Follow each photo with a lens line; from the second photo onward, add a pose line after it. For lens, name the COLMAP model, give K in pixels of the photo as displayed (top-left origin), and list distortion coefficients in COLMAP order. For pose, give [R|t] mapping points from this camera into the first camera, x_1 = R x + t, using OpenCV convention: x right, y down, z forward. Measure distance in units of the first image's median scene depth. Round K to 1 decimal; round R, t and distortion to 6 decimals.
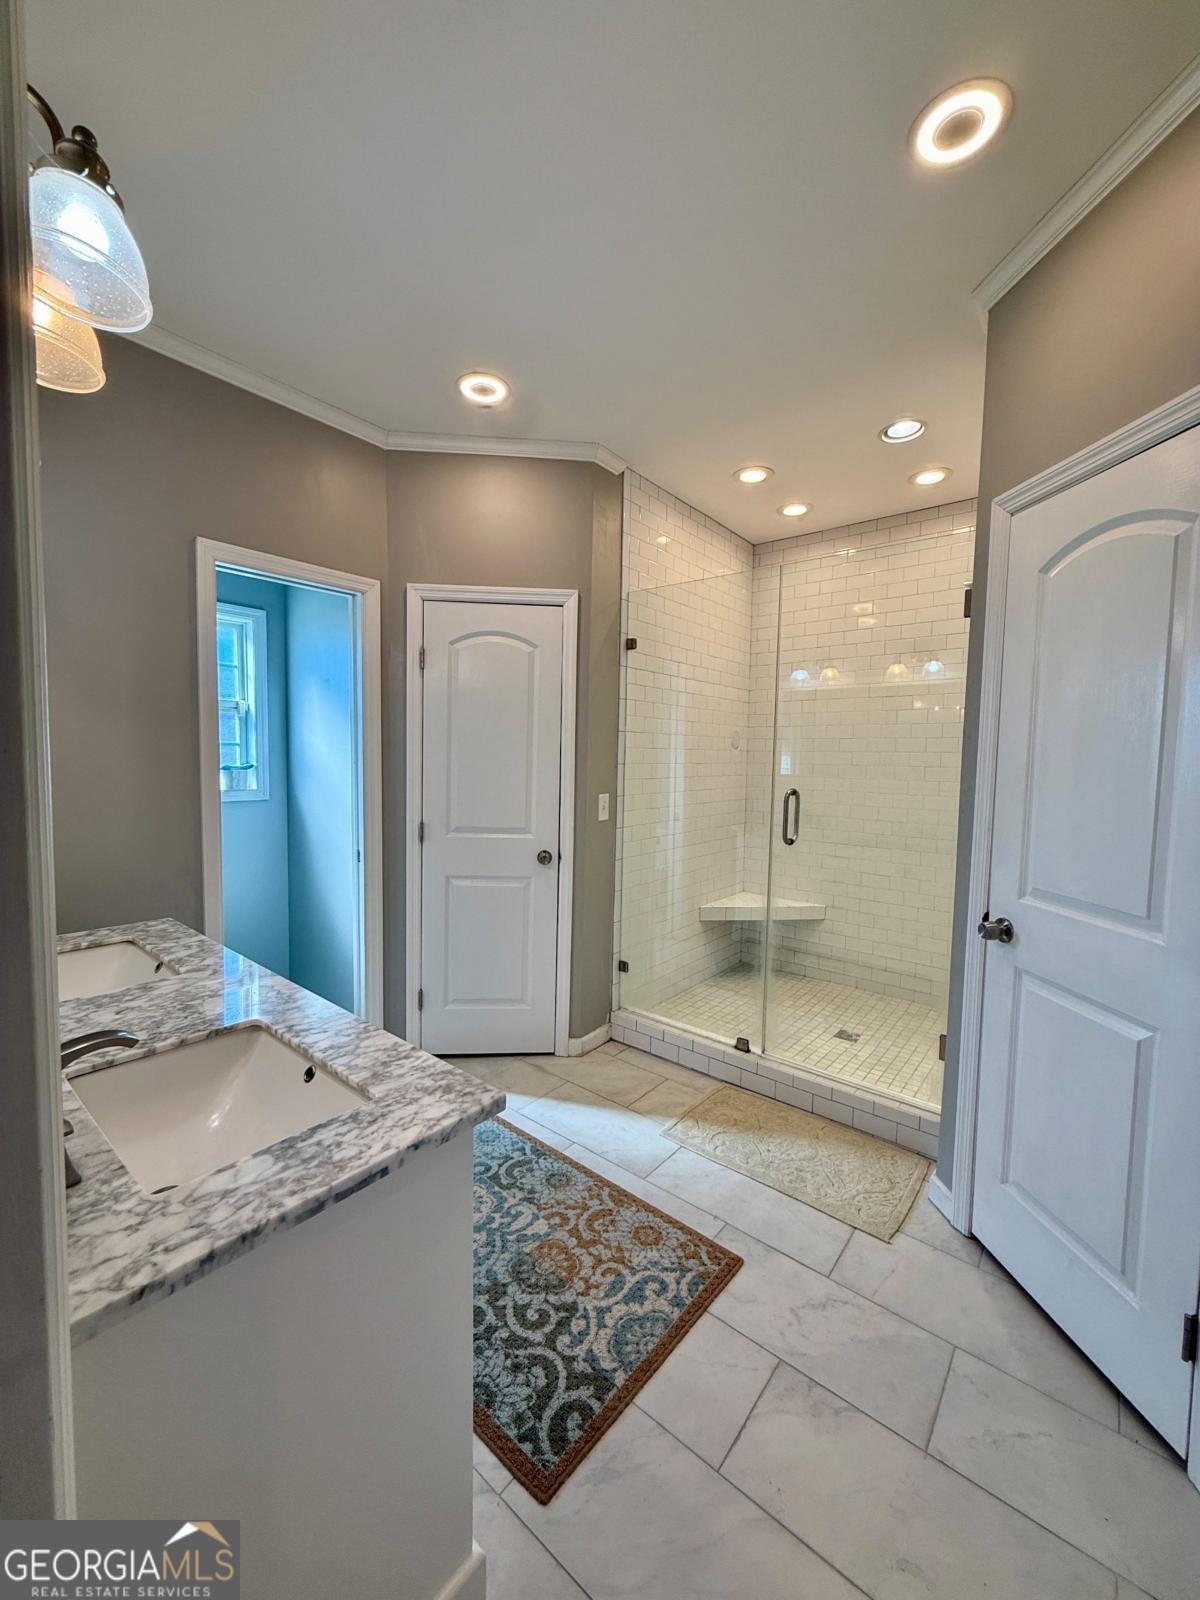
lens RADIAL K [[638.3, 0, 594.8], [0, 638.3, 795.8], [0, 0, 1]] dist [-0.001168, -0.000159]
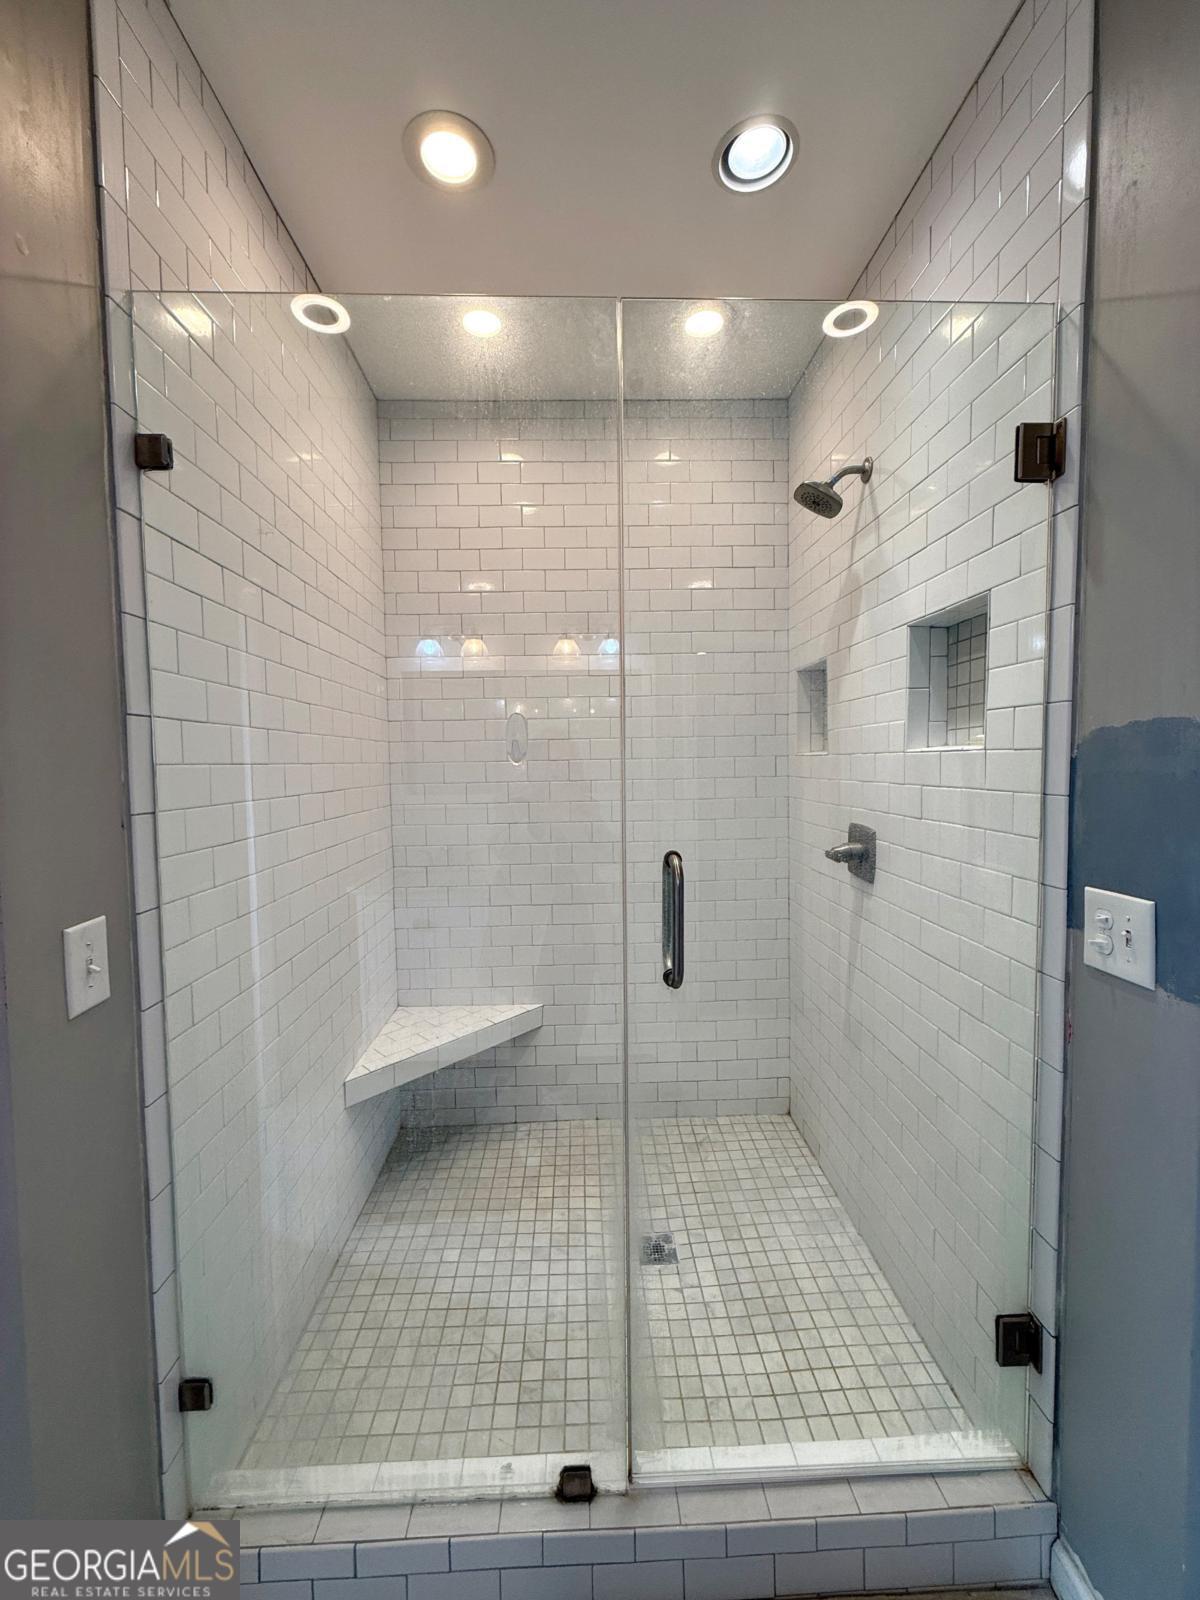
lens RADIAL K [[638.3, 0, 598.5], [0, 638.3, 797.5], [0, 0, 1]] dist [-0.001168, -0.000159]
pose [[0.749053, -0.062994, 0.659509, 0.001190], [0.068186, 0.997513, 0.017836, -0.100502], [-0.658992, 0.031610, 0.751485, 1.242889]]
